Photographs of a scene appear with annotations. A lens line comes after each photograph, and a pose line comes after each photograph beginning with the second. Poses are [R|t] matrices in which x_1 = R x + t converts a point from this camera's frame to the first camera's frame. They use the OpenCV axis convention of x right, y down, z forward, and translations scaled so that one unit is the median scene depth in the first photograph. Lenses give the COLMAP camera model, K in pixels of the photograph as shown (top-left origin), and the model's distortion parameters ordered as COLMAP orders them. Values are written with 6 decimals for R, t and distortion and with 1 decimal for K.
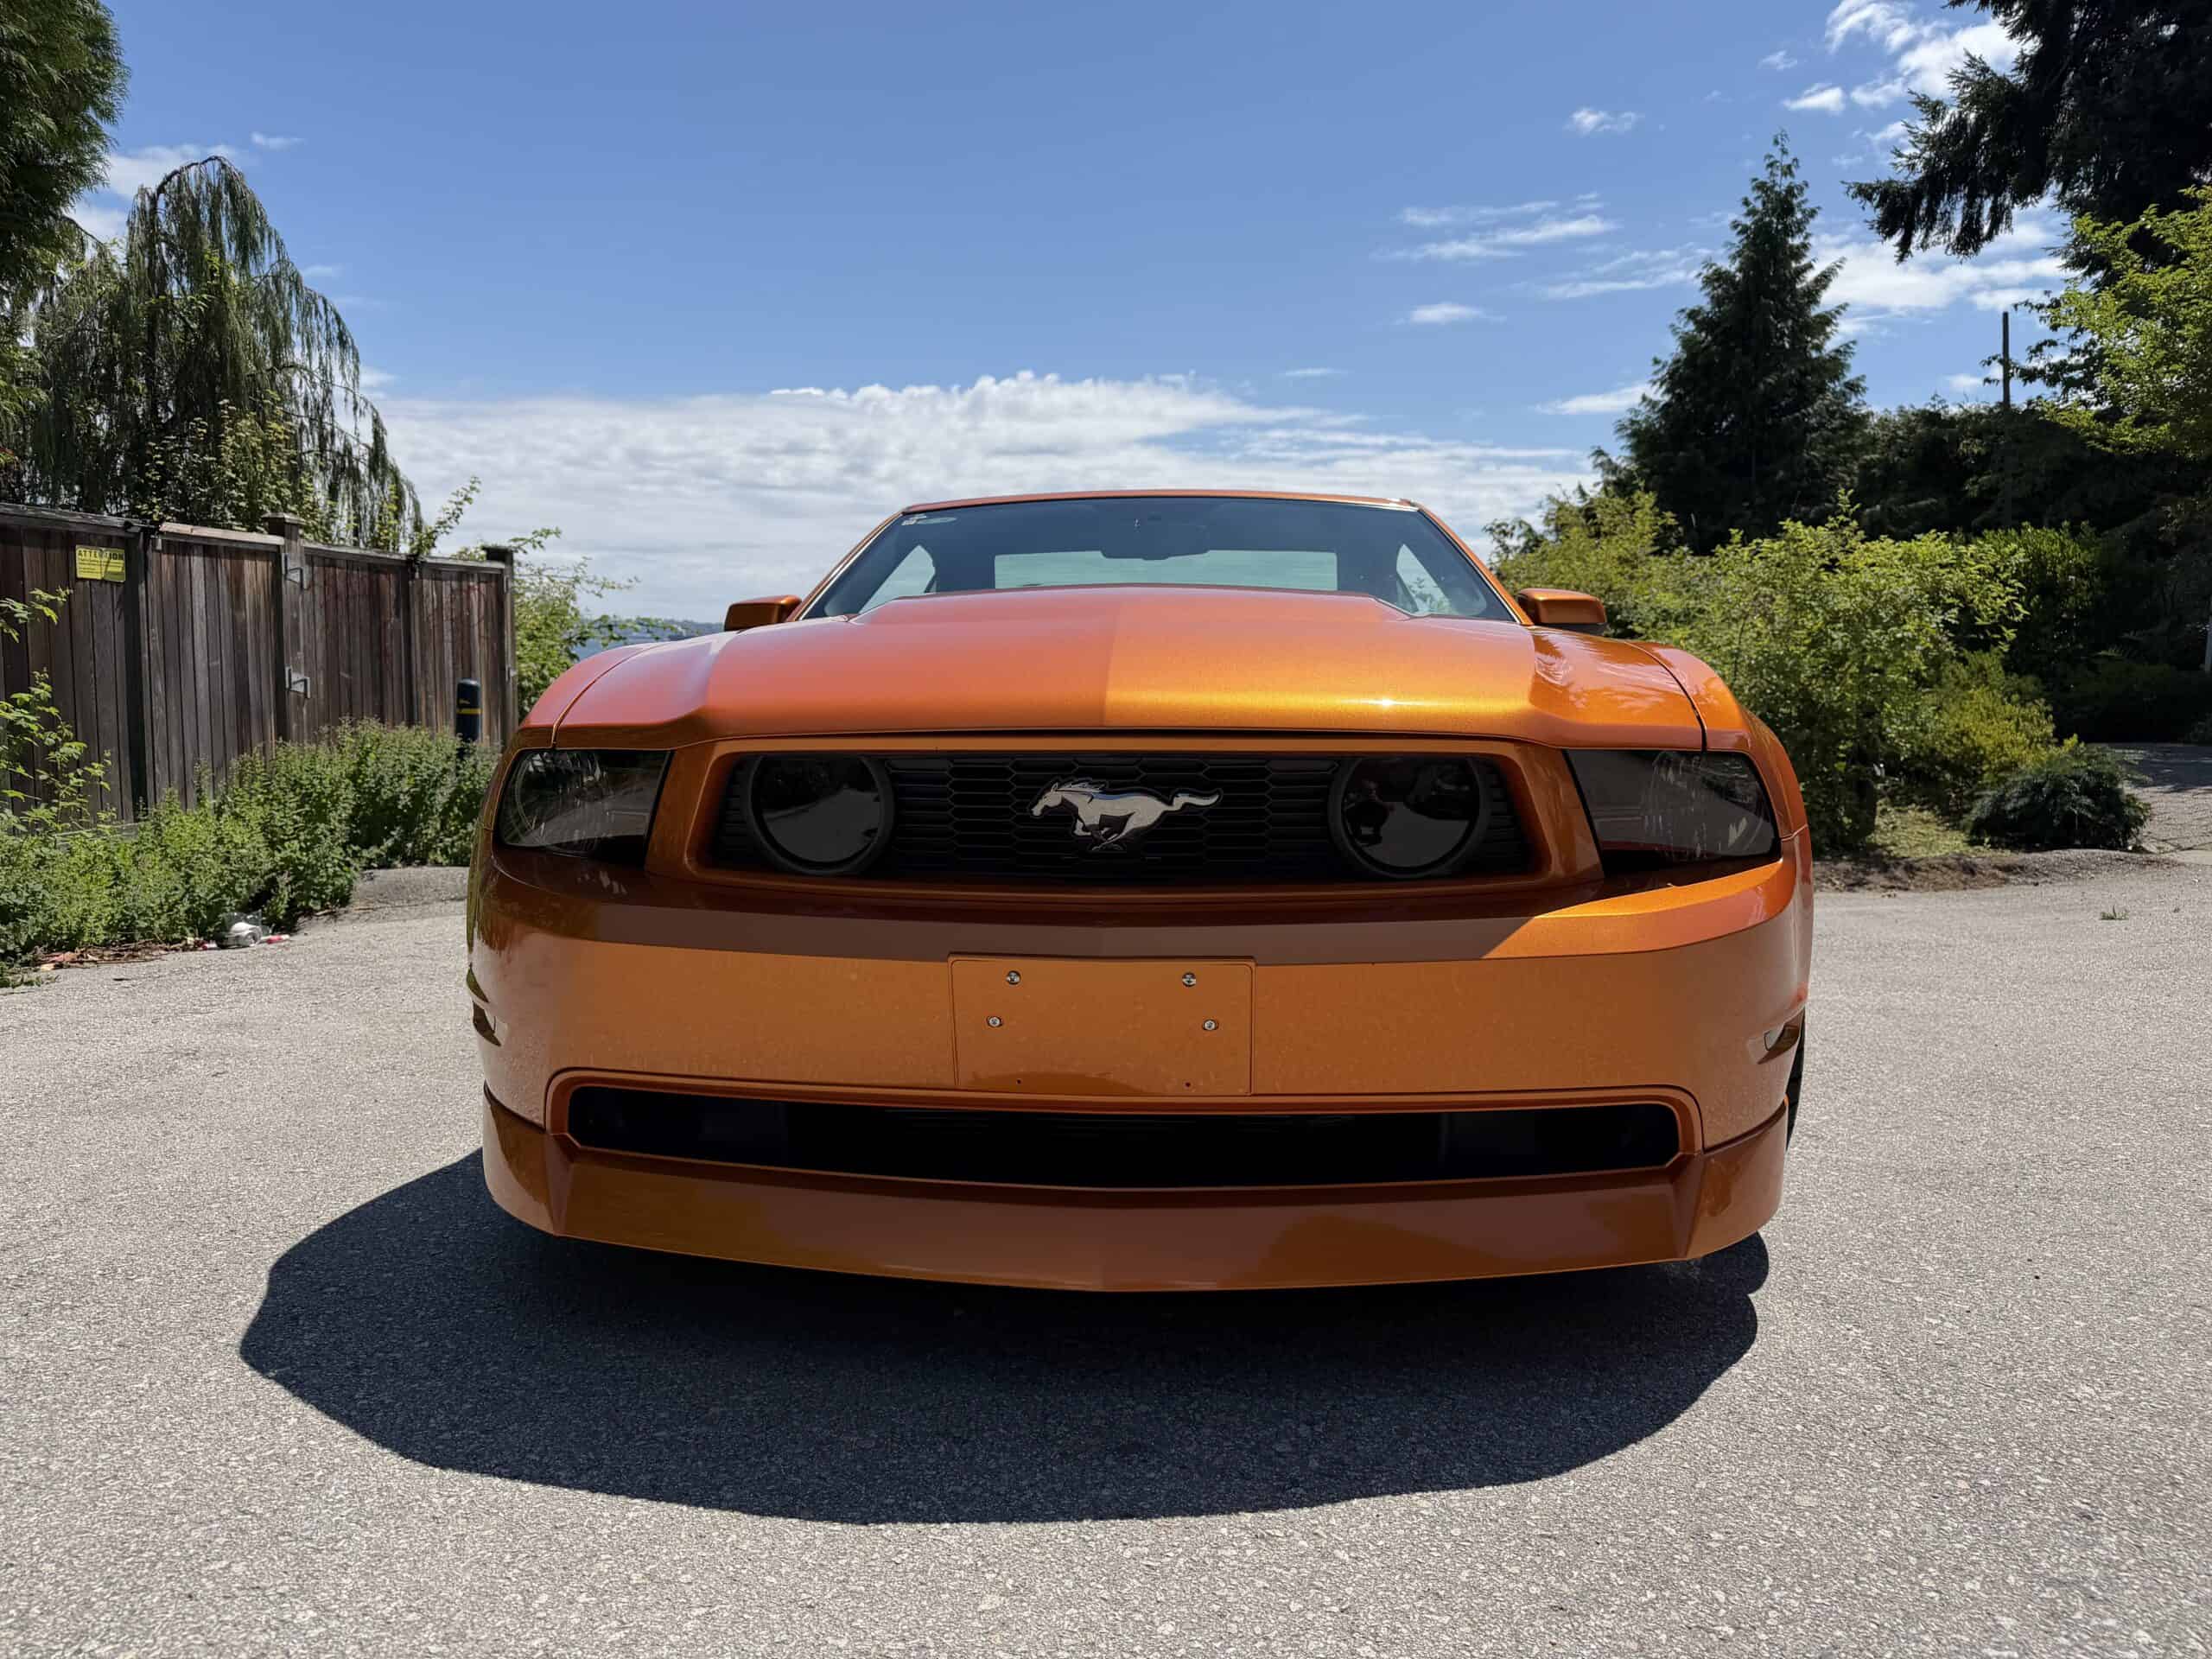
lens RADIAL K [[1554.6, 0, 1112.0], [0, 1554.6, 827.2], [0, 0, 1]] dist [0.018586, -0.027209]
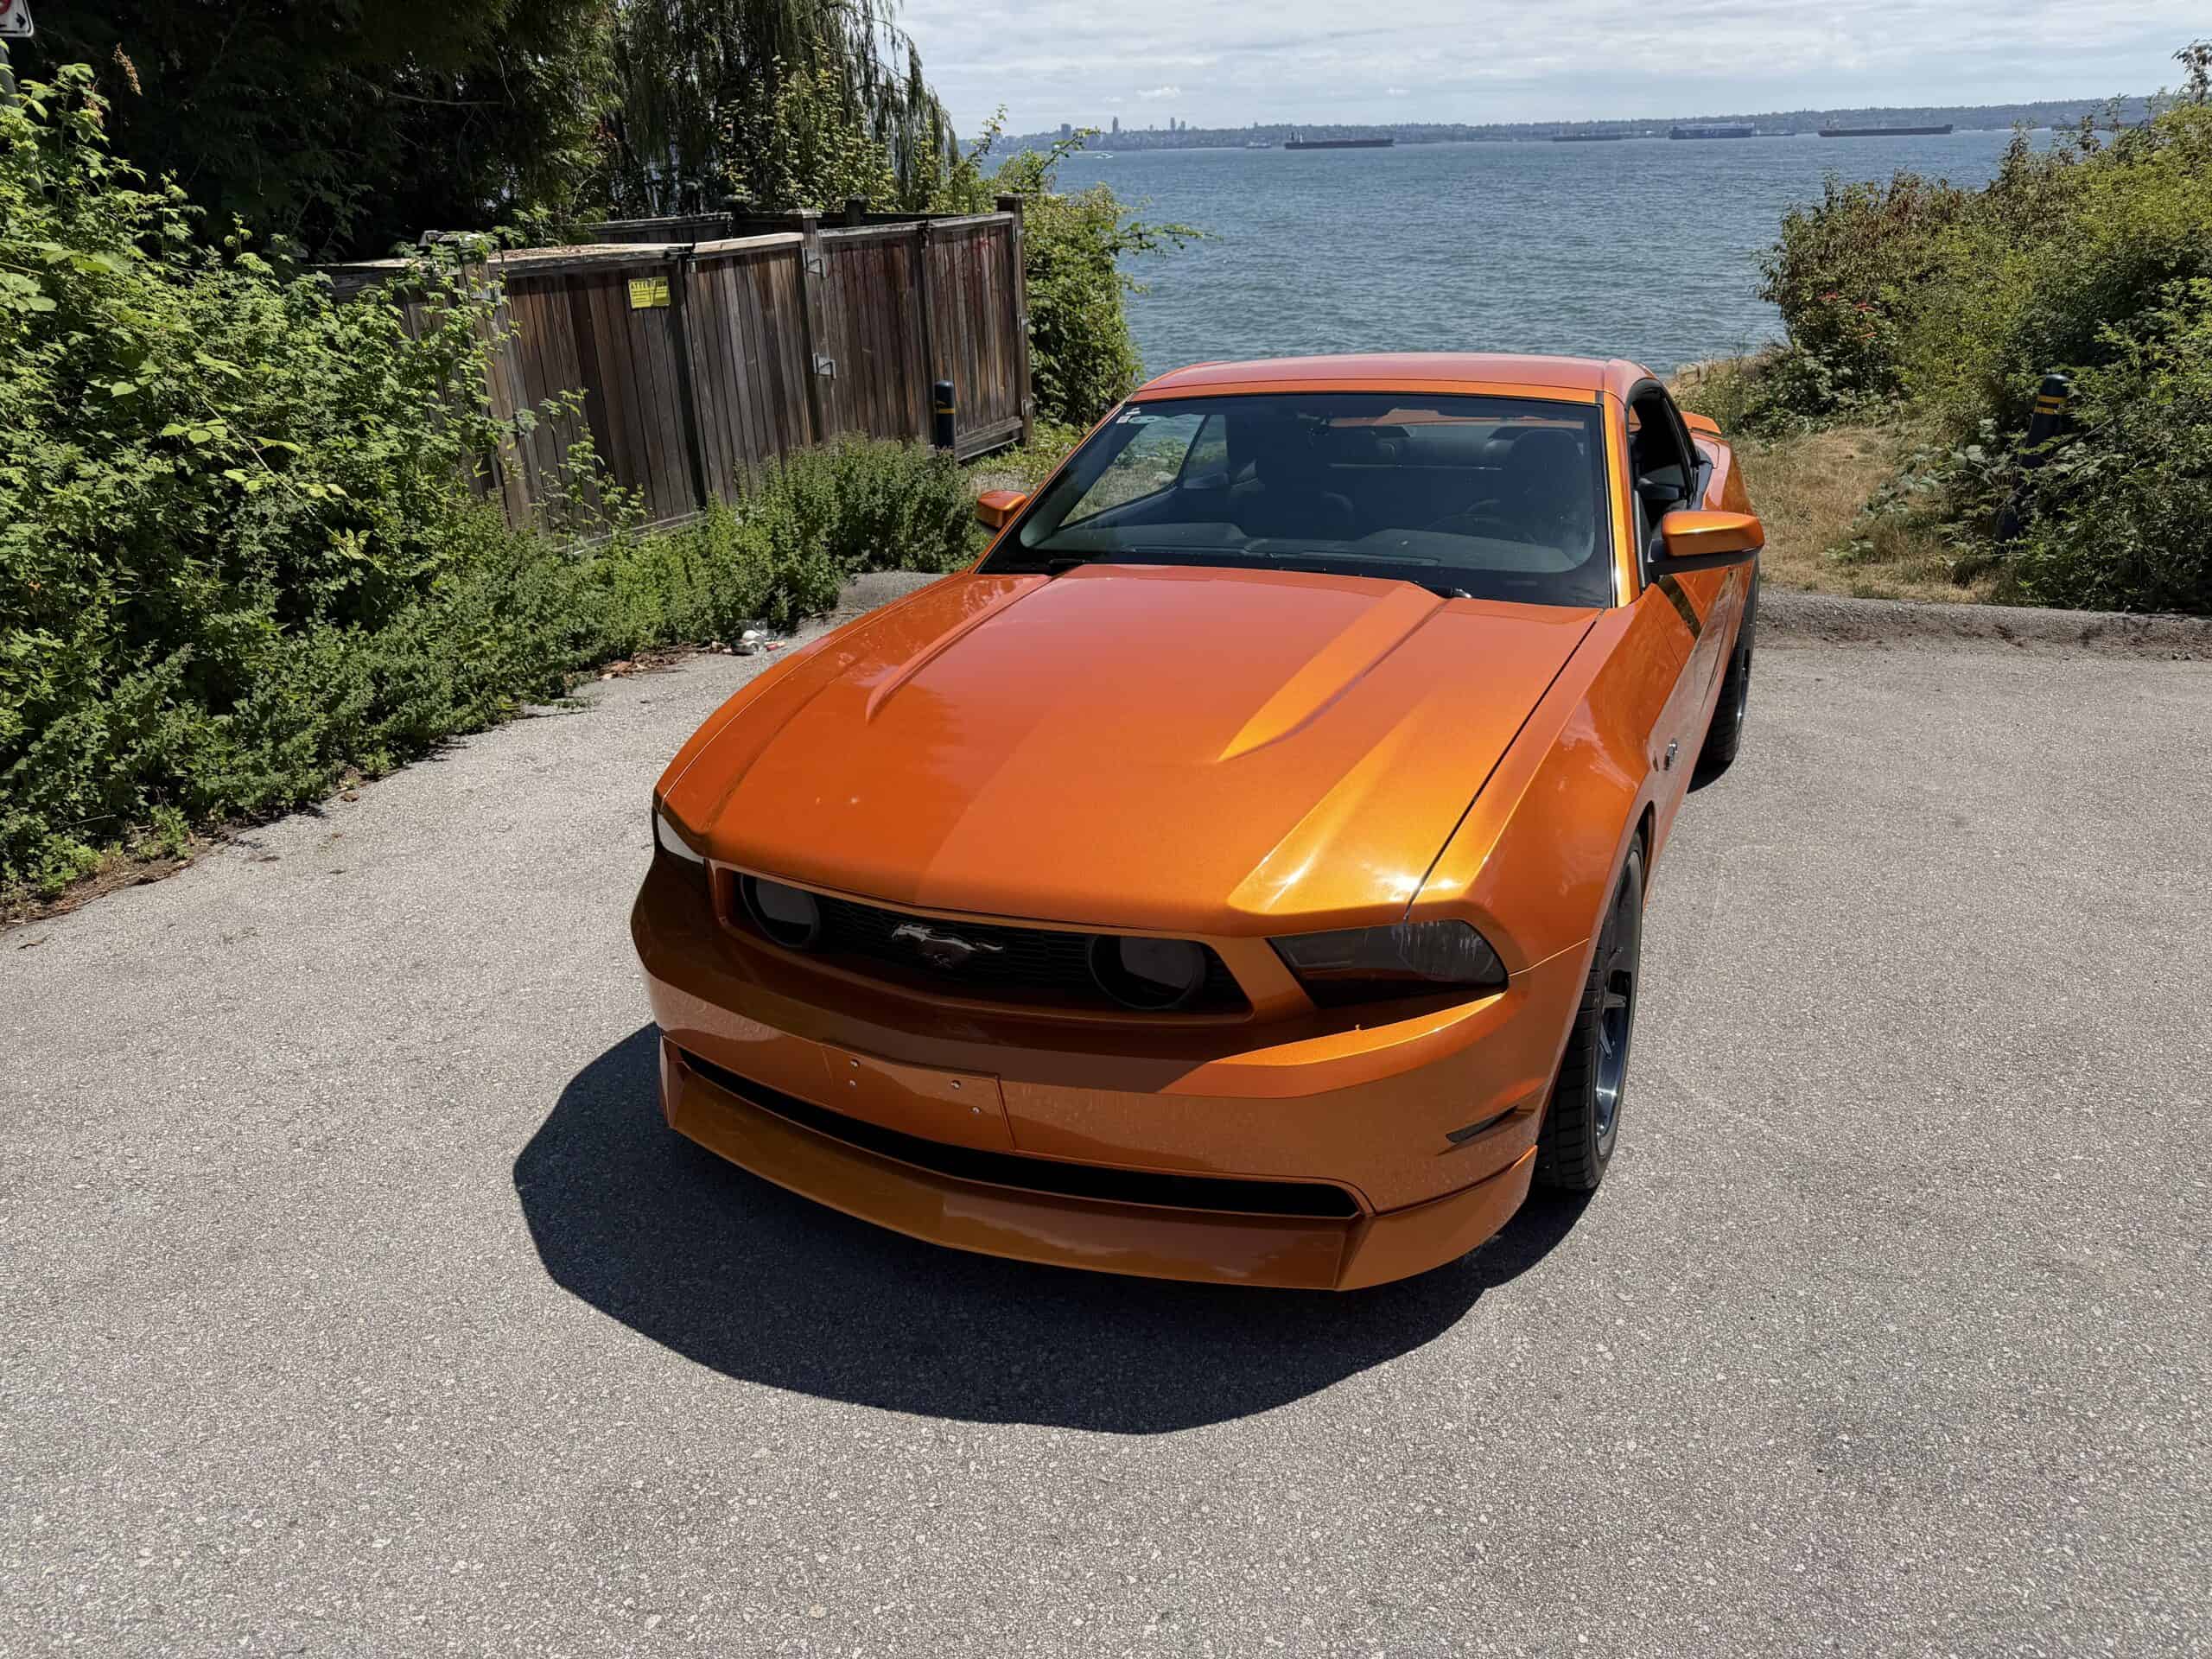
lens RADIAL K [[1554.6, 0, 1133.6], [0, 1554.6, 842.4], [0, 0, 1]] dist [0.018586, -0.027209]
pose [[0.932499, 0.101064, -0.346744, 0.124055], [0.007216, 0.954647, 0.297652, -0.099735], [0.361100, -0.280063, 0.889478, -0.033922]]
